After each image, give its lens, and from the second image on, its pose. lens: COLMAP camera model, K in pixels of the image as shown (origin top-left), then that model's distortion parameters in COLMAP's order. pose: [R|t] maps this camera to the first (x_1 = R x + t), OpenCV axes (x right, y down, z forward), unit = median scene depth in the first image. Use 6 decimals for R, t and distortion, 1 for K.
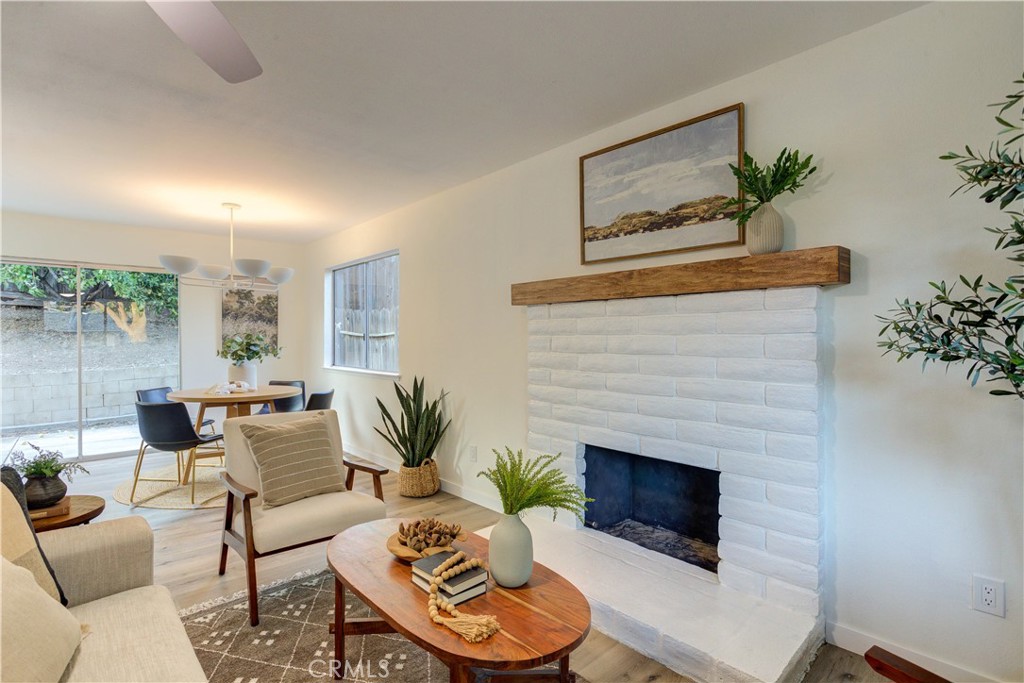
lens RADIAL K [[496.1, 0, 510.1], [0, 496.1, 341.5], [0, 0, 1]] dist [-0.012329, 0.004714]
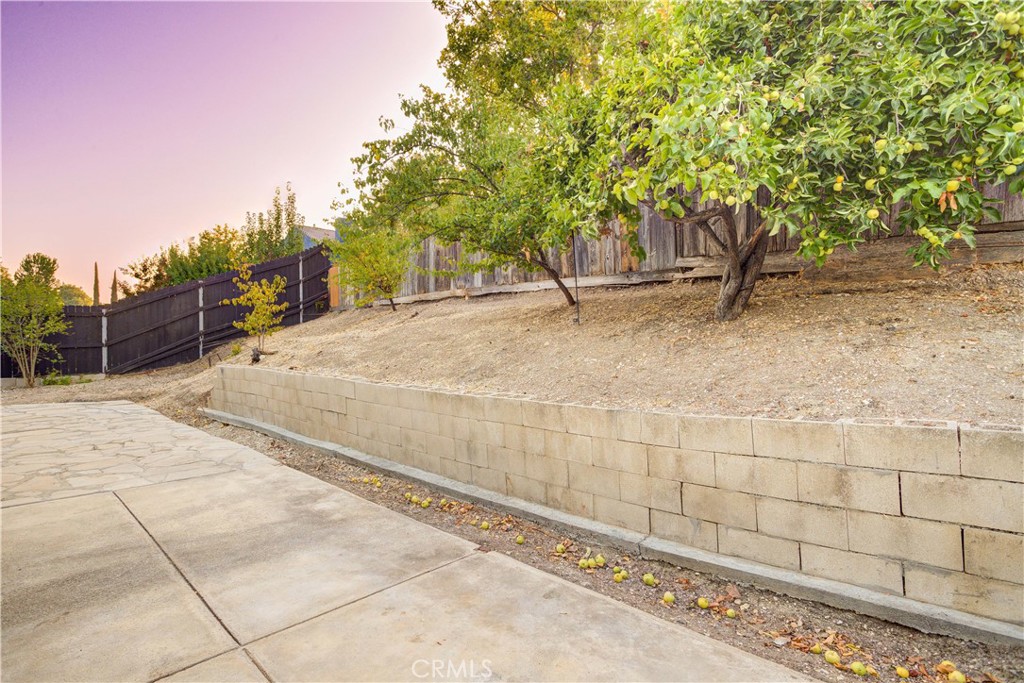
lens RADIAL K [[496.1, 0, 509.3], [0, 496.1, 349.0], [0, 0, 1]] dist [-0.012329, 0.004714]
pose [[0.085678, 0.029129, -0.995897, -0.604876], [-0.003992, 0.999575, 0.028893, -0.002027], [0.996315, 0.001500, 0.085758, 1.076104]]
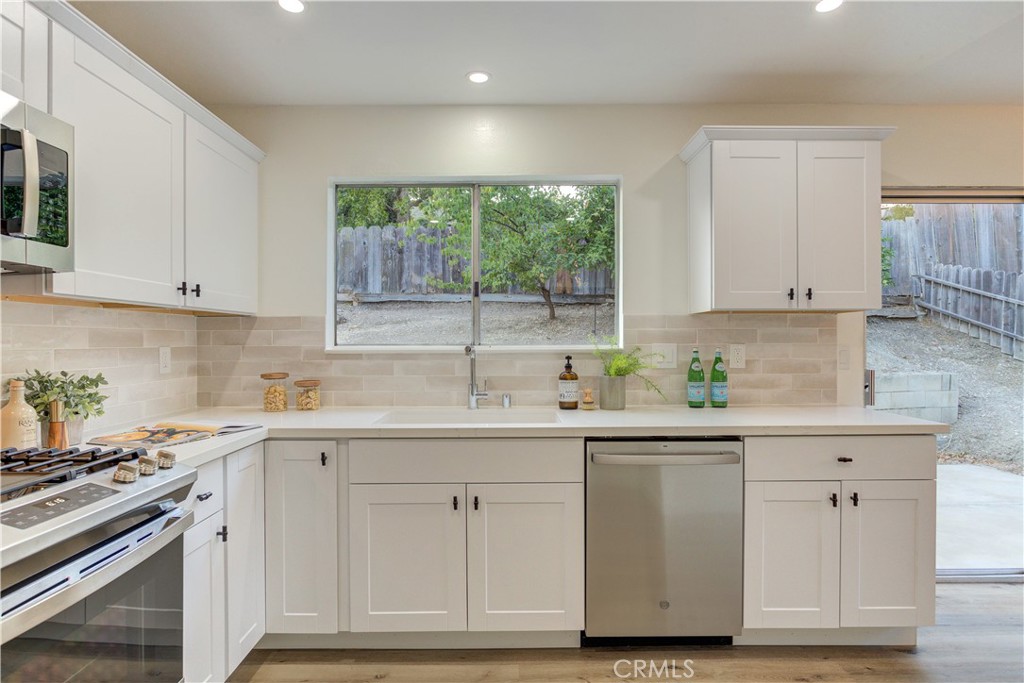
lens RADIAL K [[538.6, 0, 510.9], [0, 538.6, 341.3], [0, 0, 1]] dist [-0.020338, 0.008654]
pose [[0.745737, 0.000746, -0.666240, -0.747497], [-0.003166, 0.999992, -0.002424, -0.000413], [0.666233, 0.003917, 0.745733, 0.189084]]
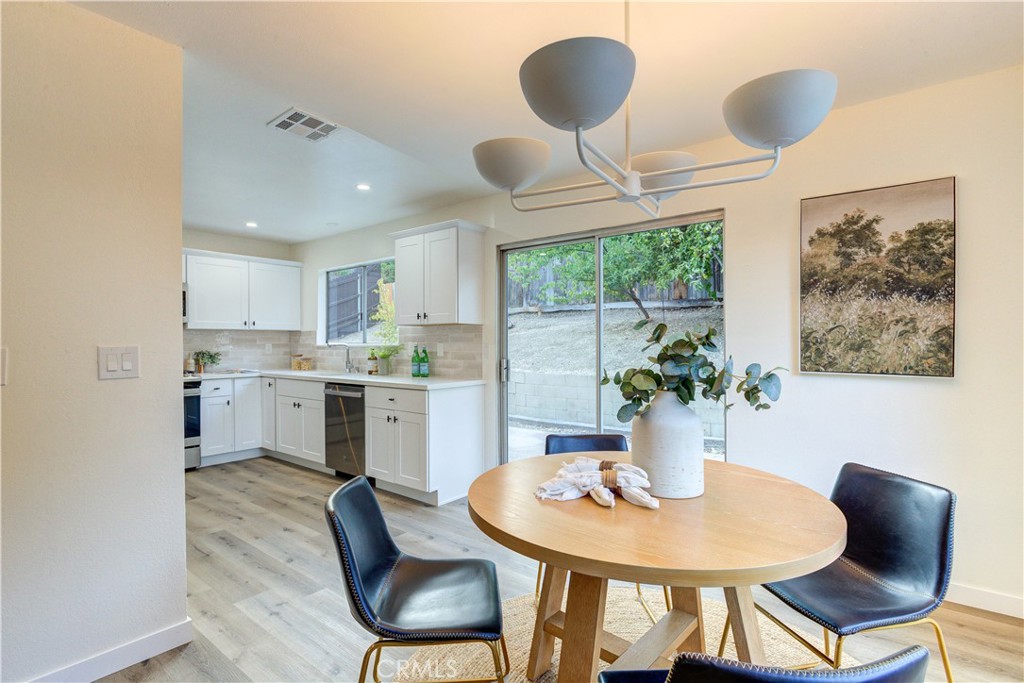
lens RADIAL K [[496.1, 0, 509.3], [0, 496.1, 342.4], [0, 0, 1]] dist [-0.012329, 0.004714]
pose [[0.160286, 0.003512, -0.987064, -0.164666], [-0.002763, 0.999991, 0.003109, -0.002949], [0.987067, 0.002229, 0.160294, 0.626778]]
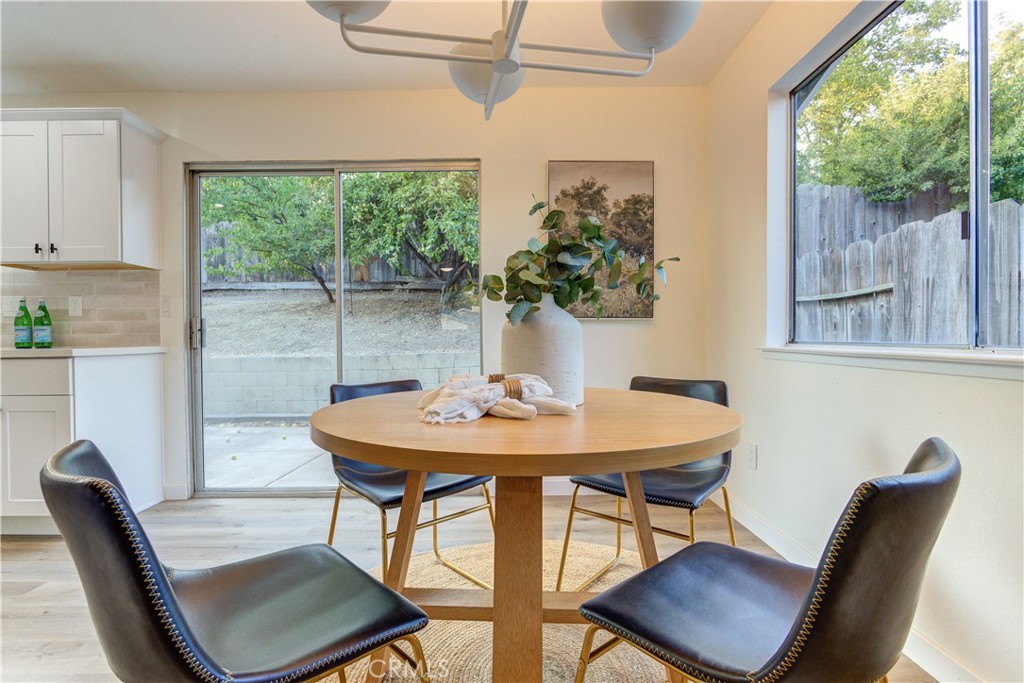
lens RADIAL K [[496.1, 0, 508.0], [0, 496.1, 342.1], [0, 0, 1]] dist [-0.012329, 0.004714]
pose [[0.745139, 0.002690, -0.666904, -0.263370], [0.002662, 0.999972, 0.007009, 0.043311], [0.666904, -0.006998, 0.745111, 0.566114]]
